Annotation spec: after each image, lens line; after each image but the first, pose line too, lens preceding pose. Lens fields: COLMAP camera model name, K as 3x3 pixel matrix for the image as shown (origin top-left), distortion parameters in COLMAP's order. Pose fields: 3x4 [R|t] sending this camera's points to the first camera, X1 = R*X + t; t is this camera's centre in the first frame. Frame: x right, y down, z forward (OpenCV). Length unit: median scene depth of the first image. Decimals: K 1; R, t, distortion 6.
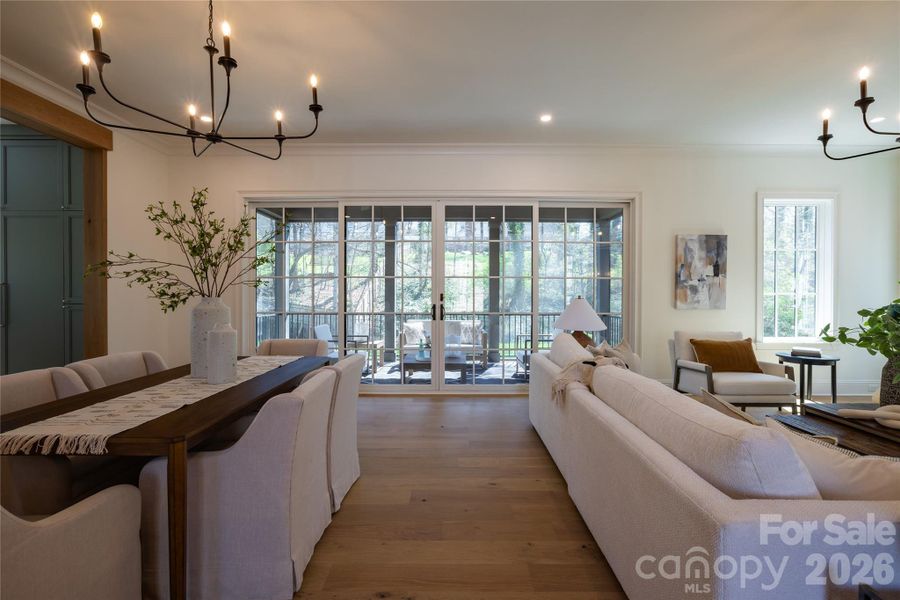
lens RADIAL K [[429.3, 0, 445.2], [0, 429.3, 294.6], [0, 0, 1]] dist [-0.011472, 0.008168]
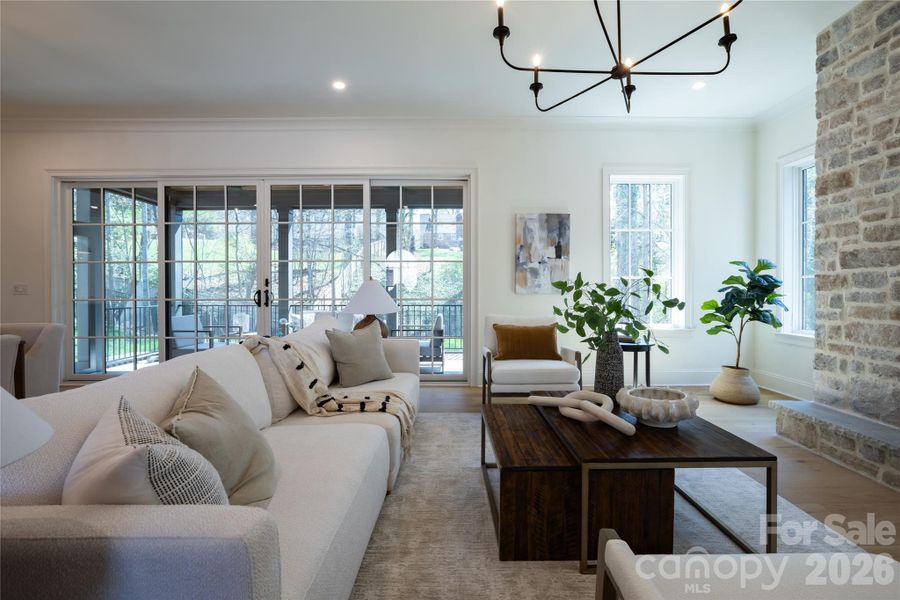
lens RADIAL K [[429.3, 0, 451.3], [0, 429.3, 291.4], [0, 0, 1]] dist [-0.011472, 0.008168]
pose [[0.999967, -0.004126, -0.006952, 0.408657], [0.004100, 0.999984, -0.003779, 0.031655], [0.006967, 0.003750, 0.999969, 0.069100]]
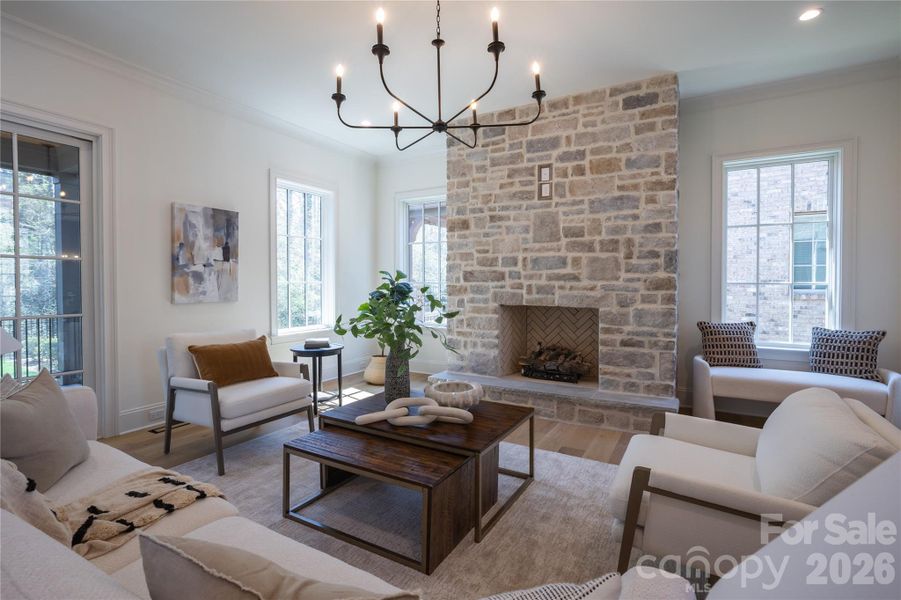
lens RADIAL K [[429.8, 0, 460.0], [0, 429.8, 286.1], [0, 0, 1]] dist [-0.011472, 0.008168]
pose [[0.502555, -0.013156, 0.864445, 0.153319], [0.009368, 0.999908, 0.009771, 0.000643], [-0.864494, 0.003188, 0.502633, 0.208527]]
